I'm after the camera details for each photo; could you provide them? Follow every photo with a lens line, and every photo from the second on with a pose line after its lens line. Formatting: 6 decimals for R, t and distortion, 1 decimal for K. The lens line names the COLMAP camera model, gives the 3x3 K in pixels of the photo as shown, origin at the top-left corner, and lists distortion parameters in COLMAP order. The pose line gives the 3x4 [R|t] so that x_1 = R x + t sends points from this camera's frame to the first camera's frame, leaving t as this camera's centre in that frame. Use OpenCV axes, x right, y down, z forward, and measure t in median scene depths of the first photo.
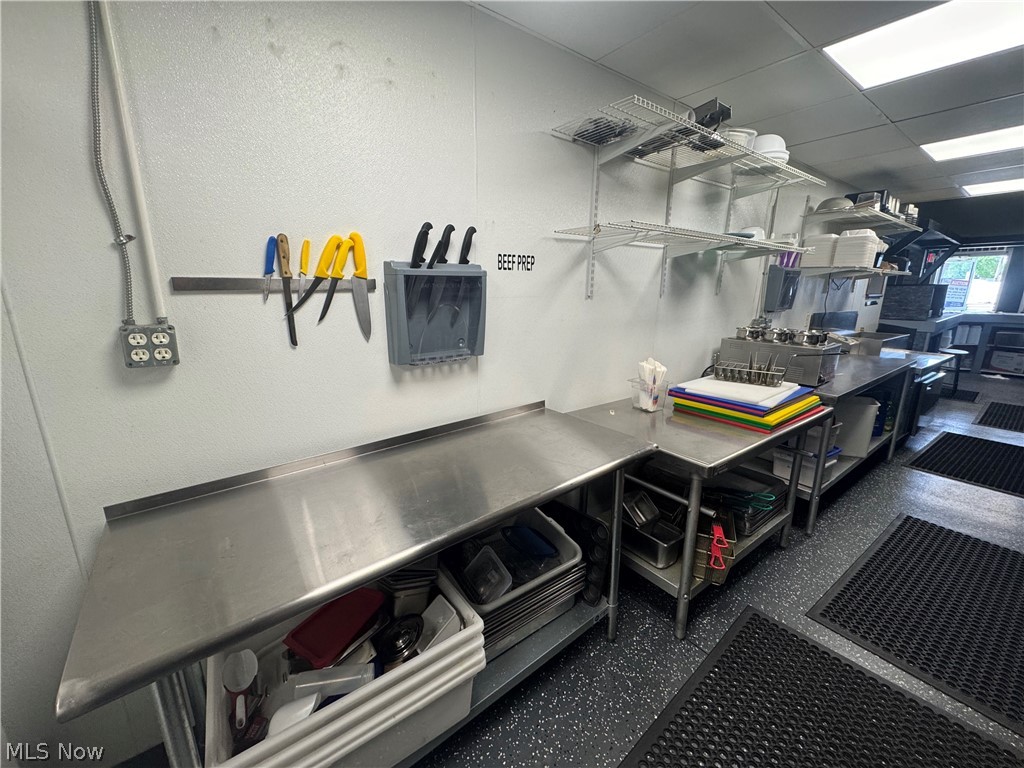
lens RADIAL K [[406.1, 0, 515.4], [0, 406.1, 384.2], [0, 0, 1]] dist [-0.007896, 0.000062]
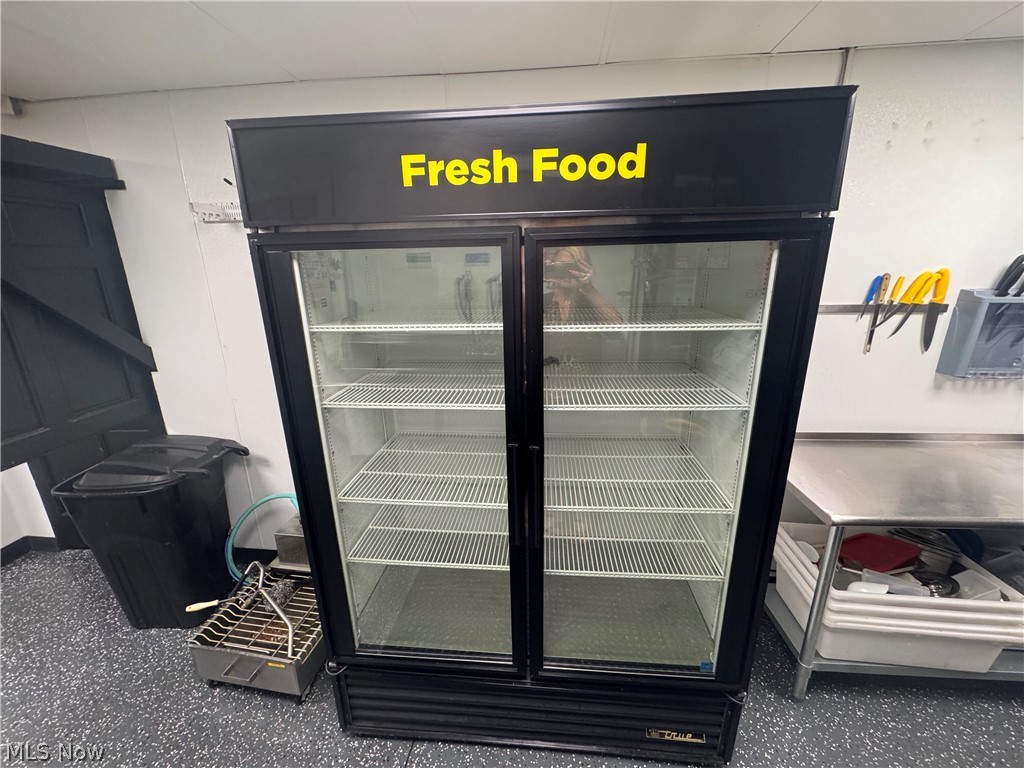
lens RADIAL K [[406.1, 0, 511.5], [0, 406.1, 385.6], [0, 0, 1]] dist [-0.007896, 0.000062]
pose [[0.735790, 0.176883, -0.653701, -0.496040], [-0.150693, 0.983850, 0.096600, 0.067543], [0.660231, 0.027431, 0.750562, -0.806888]]
